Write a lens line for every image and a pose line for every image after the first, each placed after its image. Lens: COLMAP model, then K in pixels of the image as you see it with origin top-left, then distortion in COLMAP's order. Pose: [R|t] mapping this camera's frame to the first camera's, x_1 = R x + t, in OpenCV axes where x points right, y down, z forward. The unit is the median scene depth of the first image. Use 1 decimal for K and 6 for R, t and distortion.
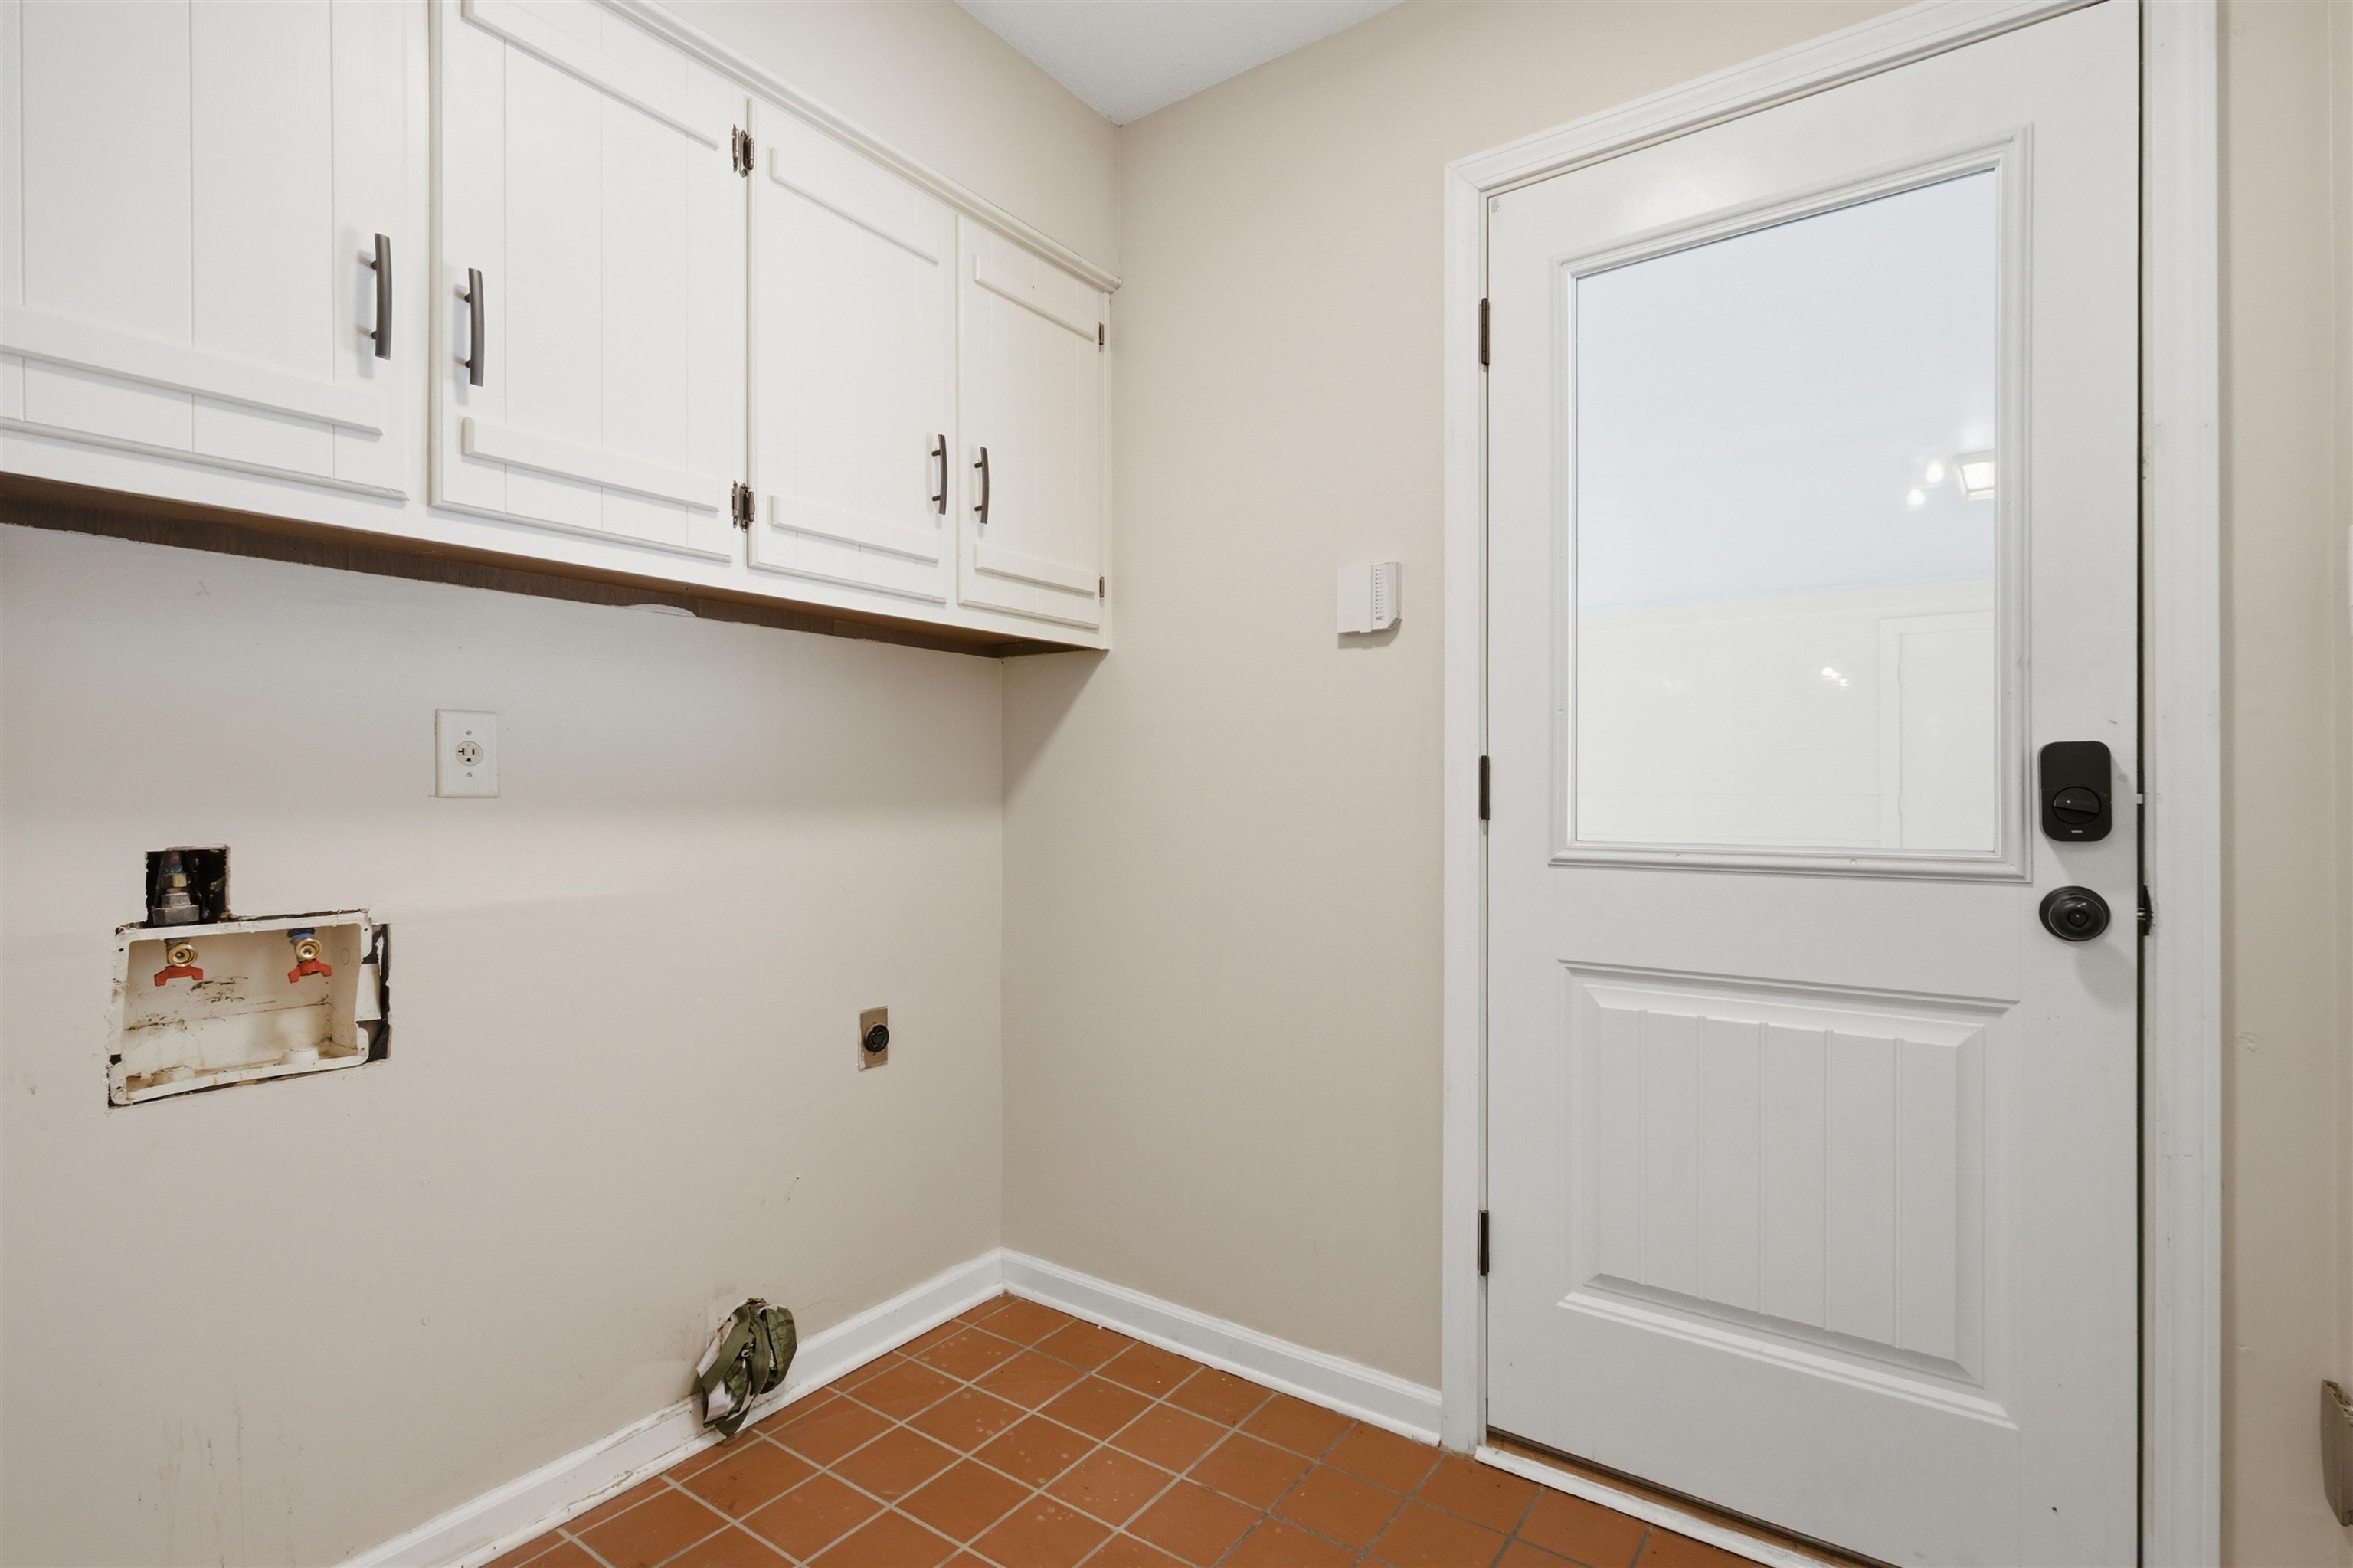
lens RADIAL K [[1110.9, 0, 1176.5], [0, 1110.9, 784.0], [0, 0, 1]] dist [0.001715, -0.000007]
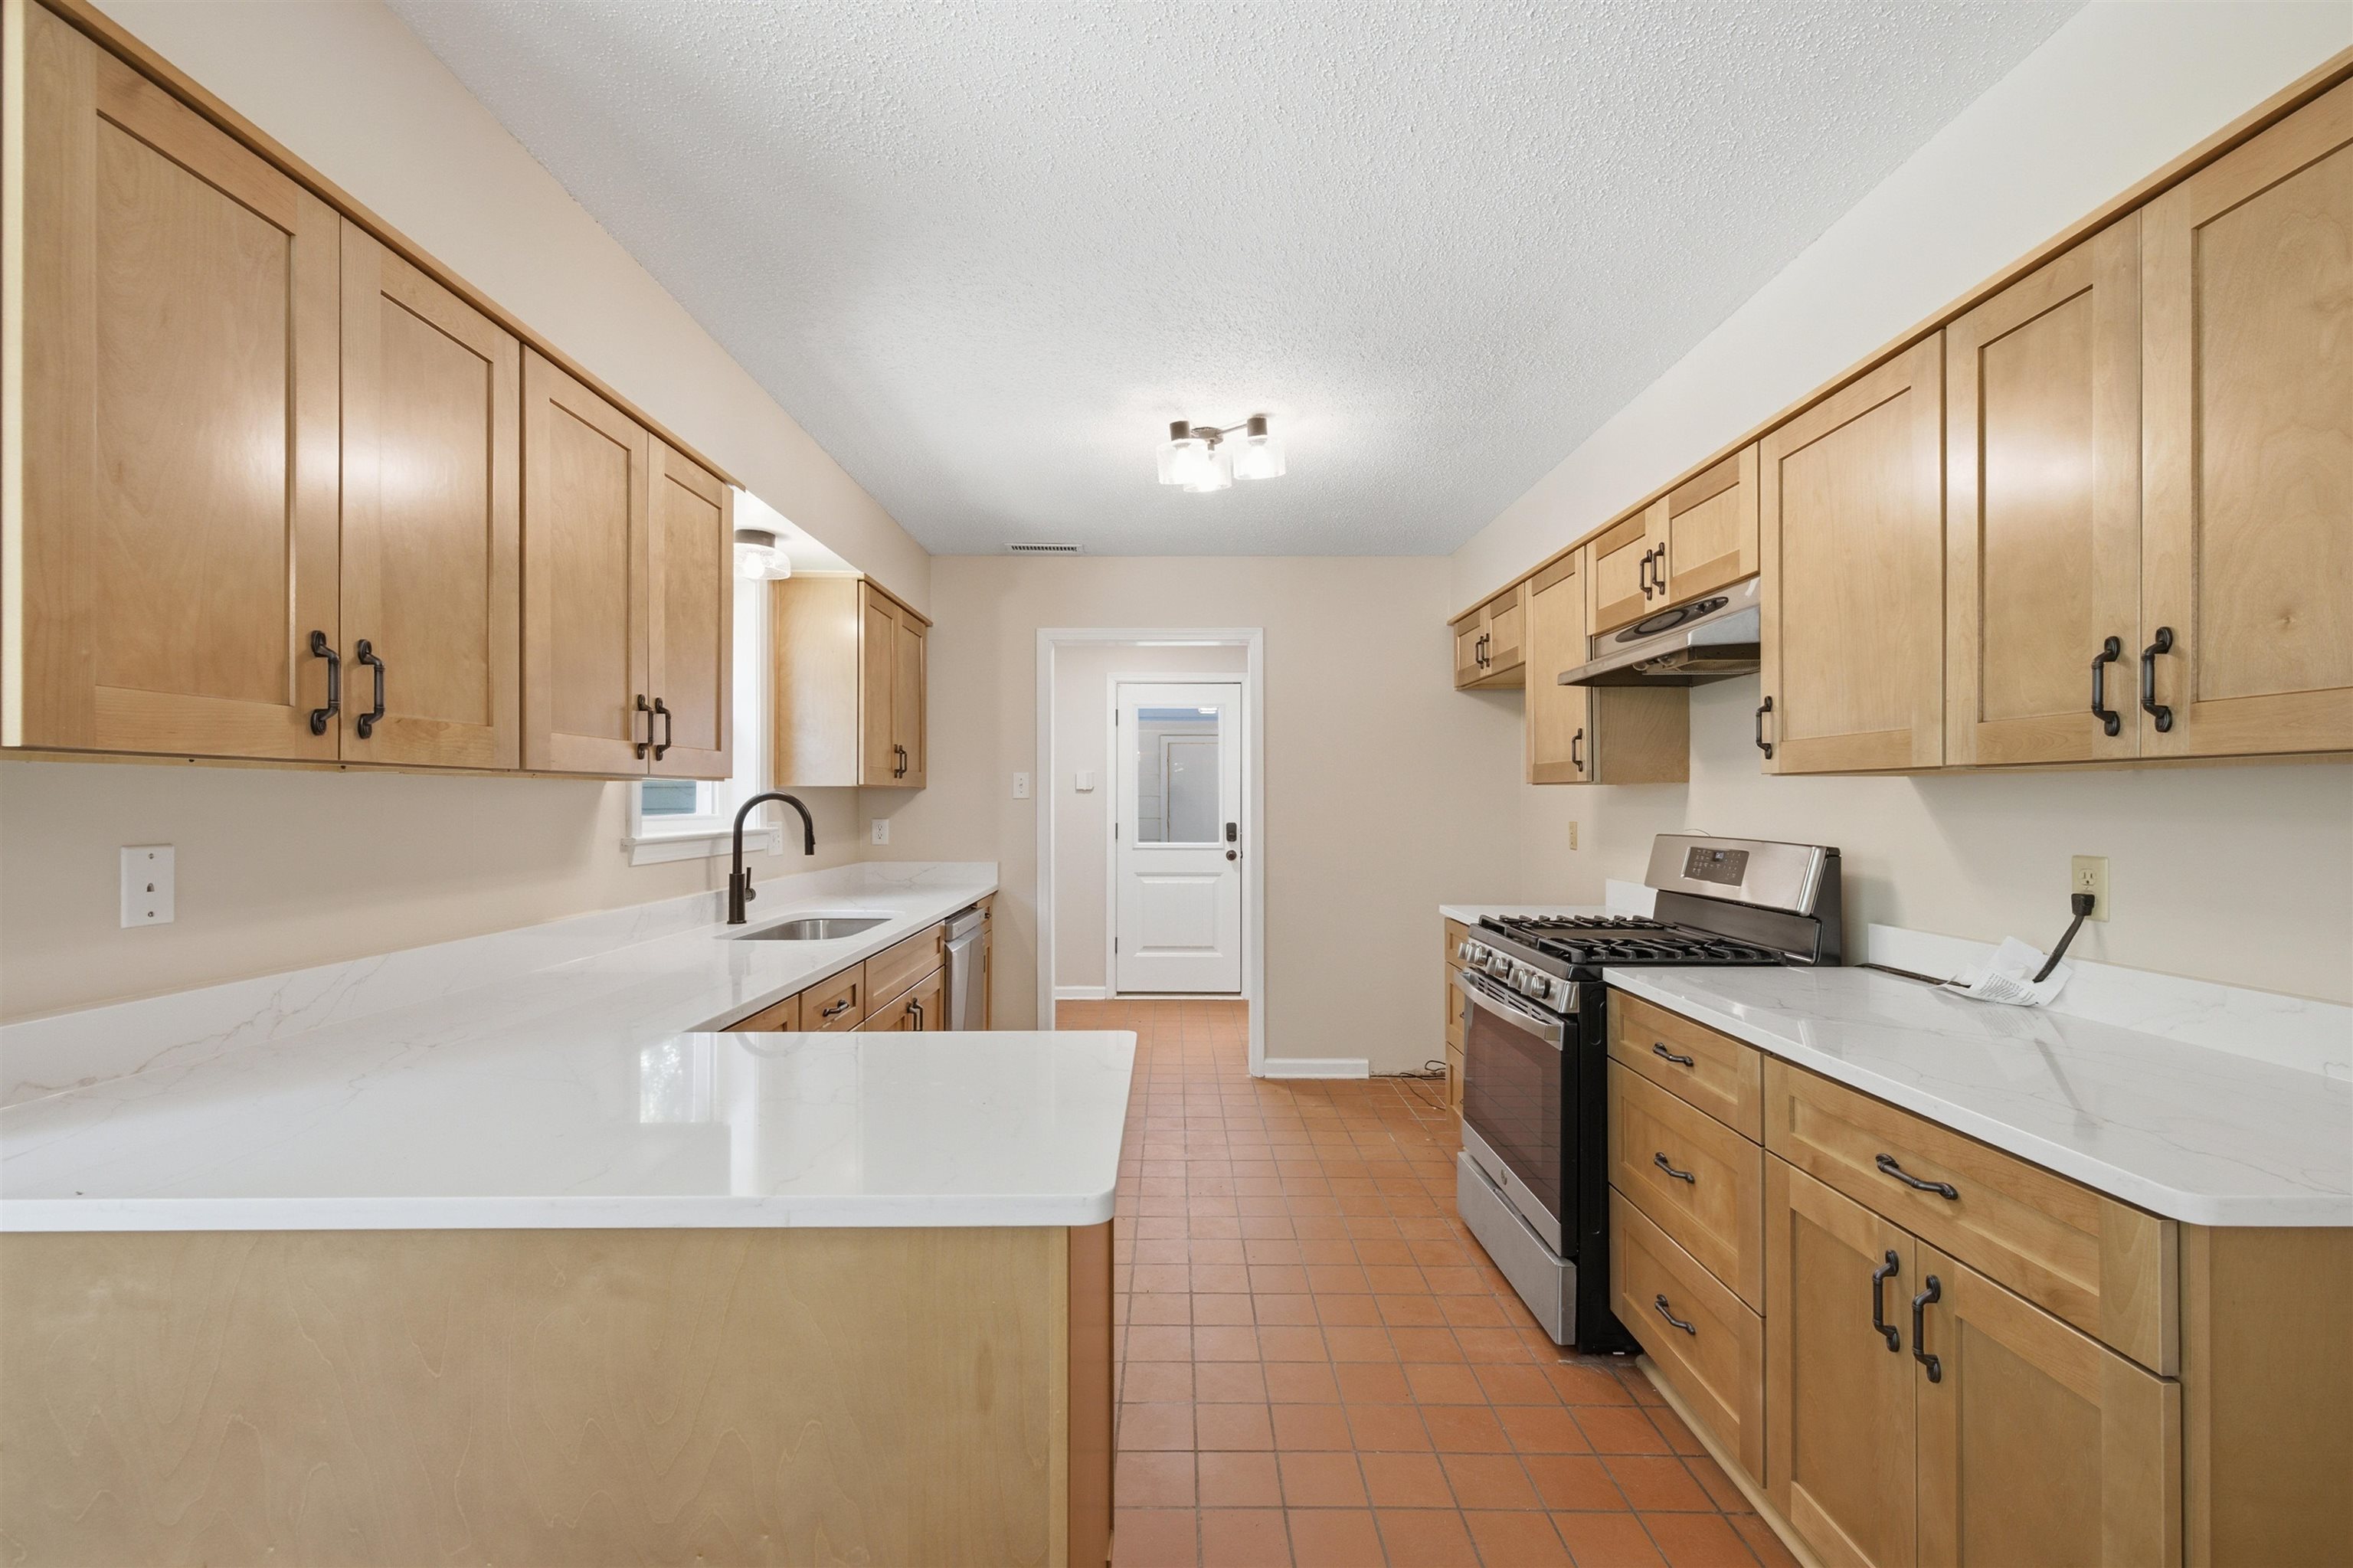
lens RADIAL K [[988.4, 0, 1173.3], [0, 988.4, 795.8], [0, 0, 1]] dist [0.003406, -0.000231]
pose [[0.814527, 0.001791, 0.580123, -2.136966], [-0.002483, 0.999997, 0.000398, -0.166613], [-0.580120, -0.001764, 0.814529, -2.659011]]
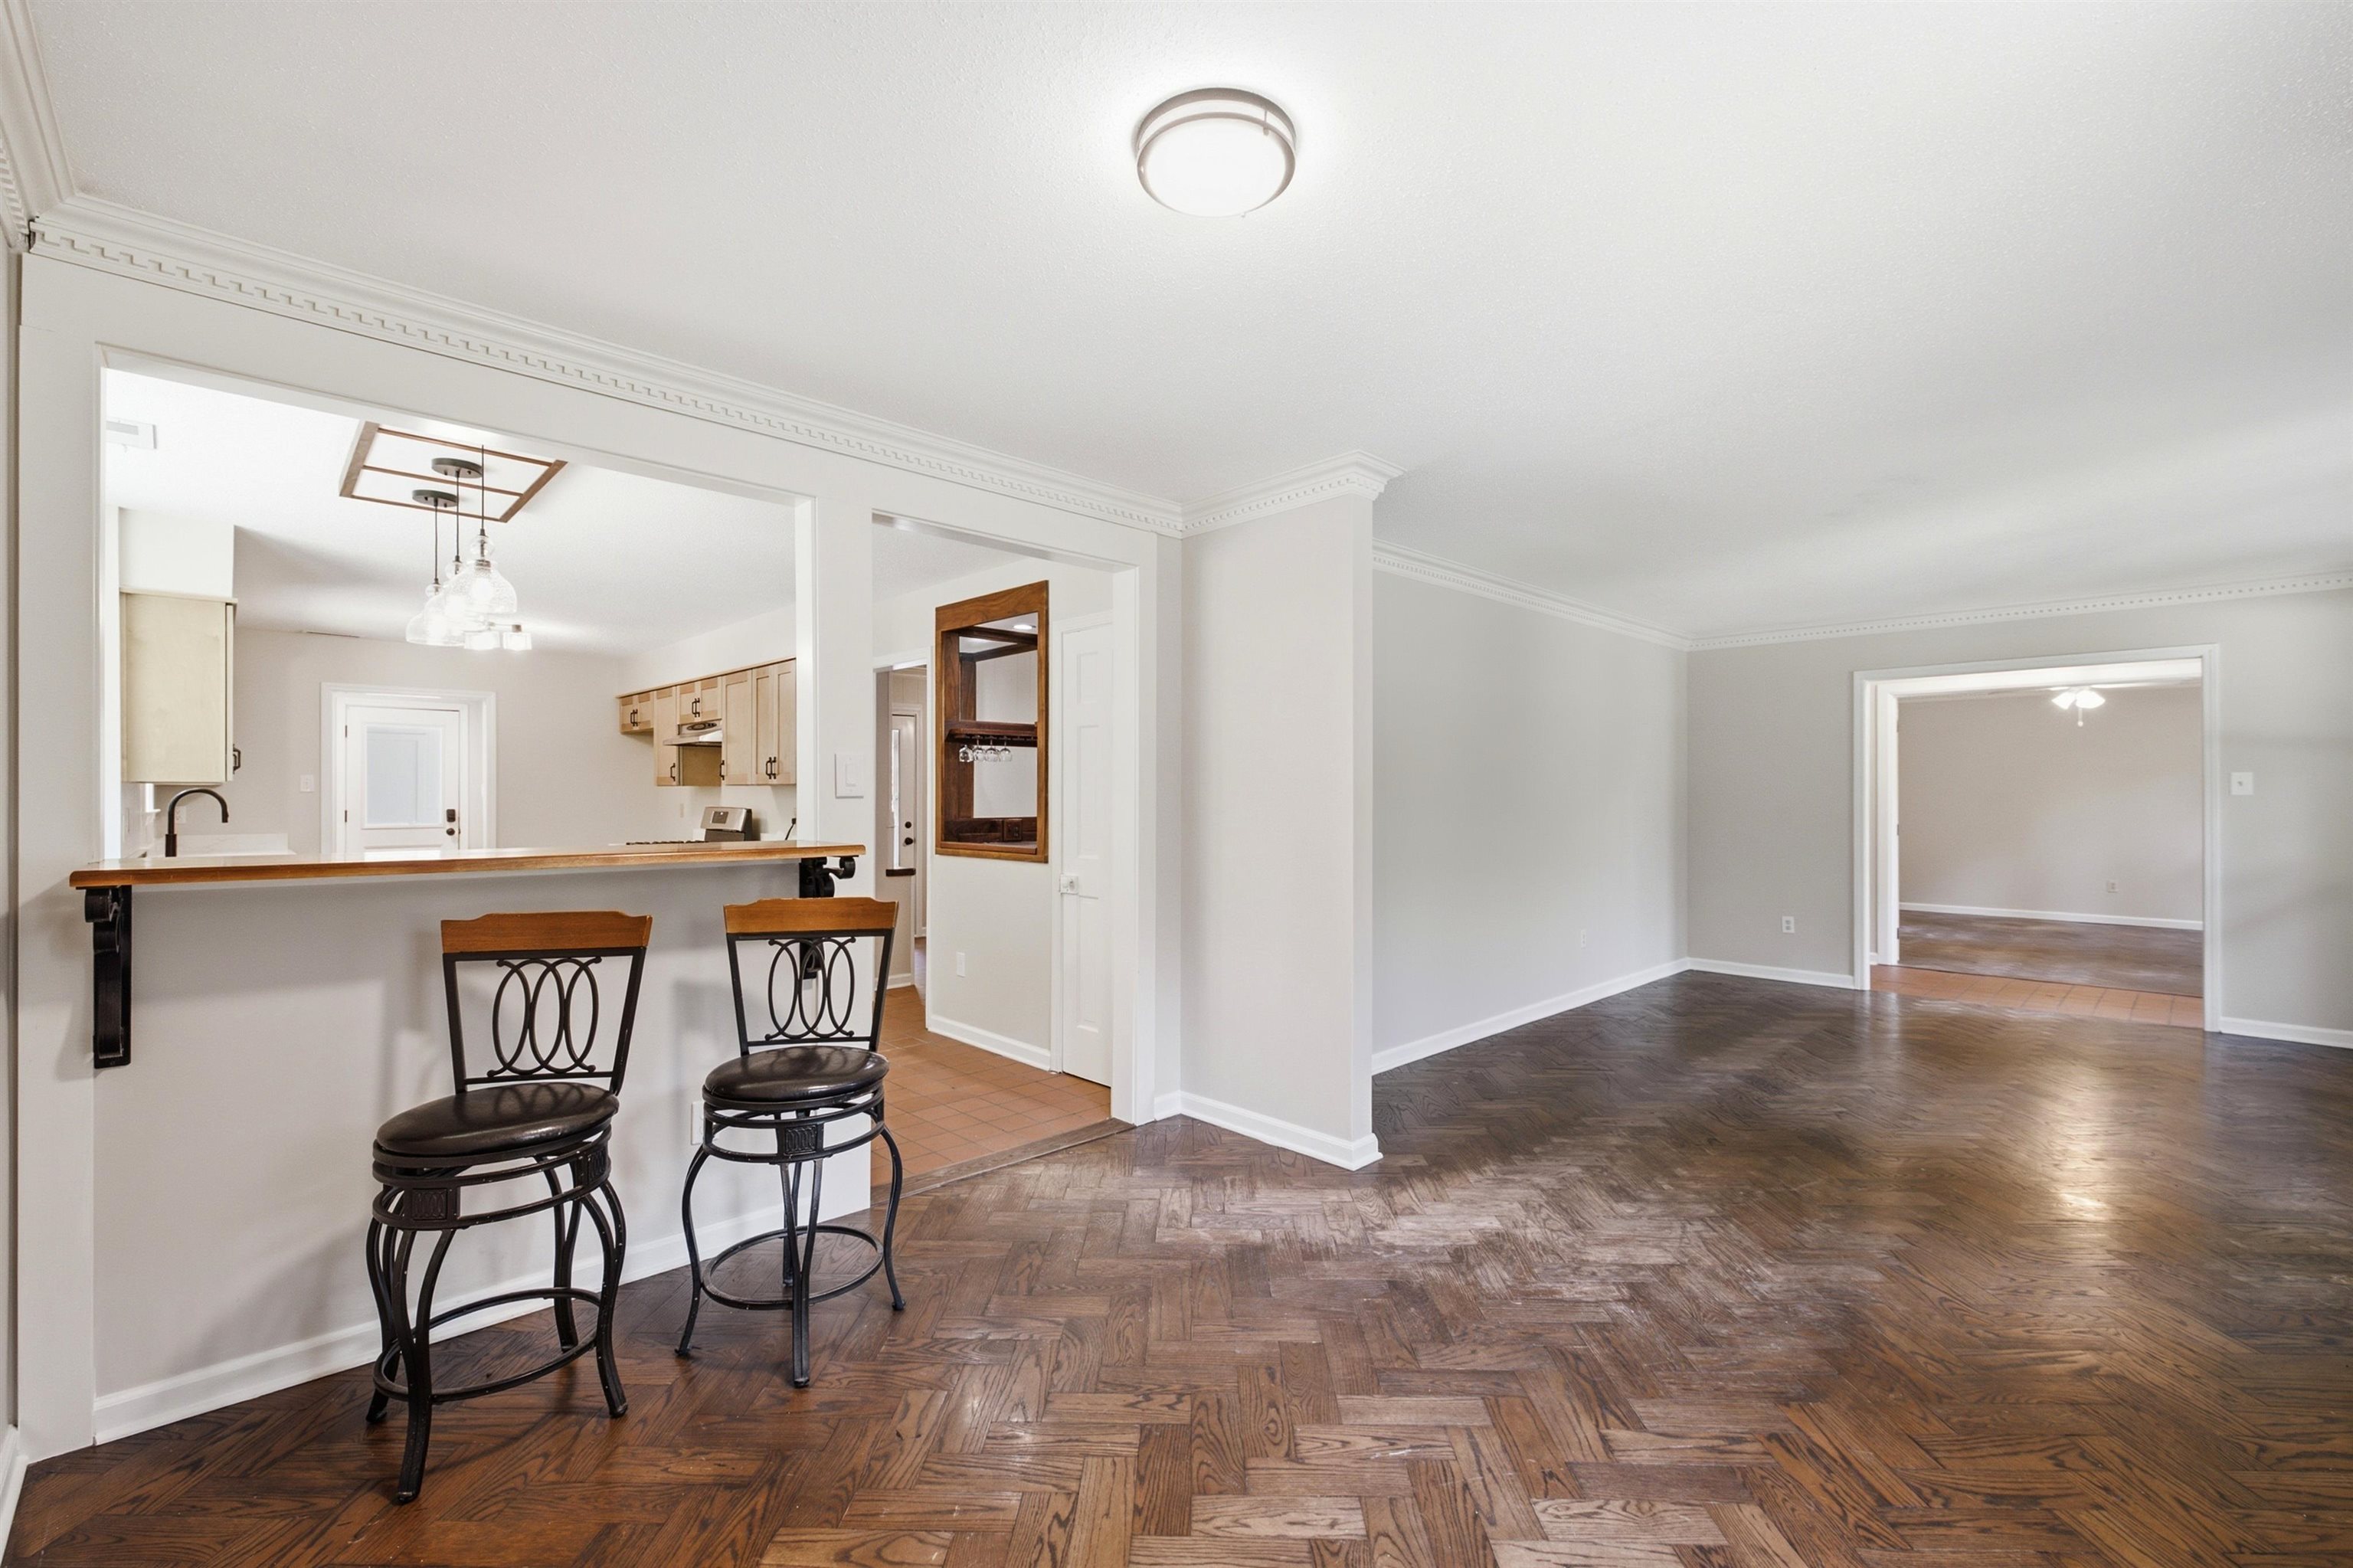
lens RADIAL K [[988.4, 0, 1173.3], [0, 988.4, 795.8], [0, 0, 1]] dist [0.003406, -0.000231]
pose [[0.181754, -0.002929, 0.983340, -4.911024], [-0.005825, 0.999975, 0.004055, -0.183020], [-0.983327, -0.006465, 0.181732, -5.046515]]
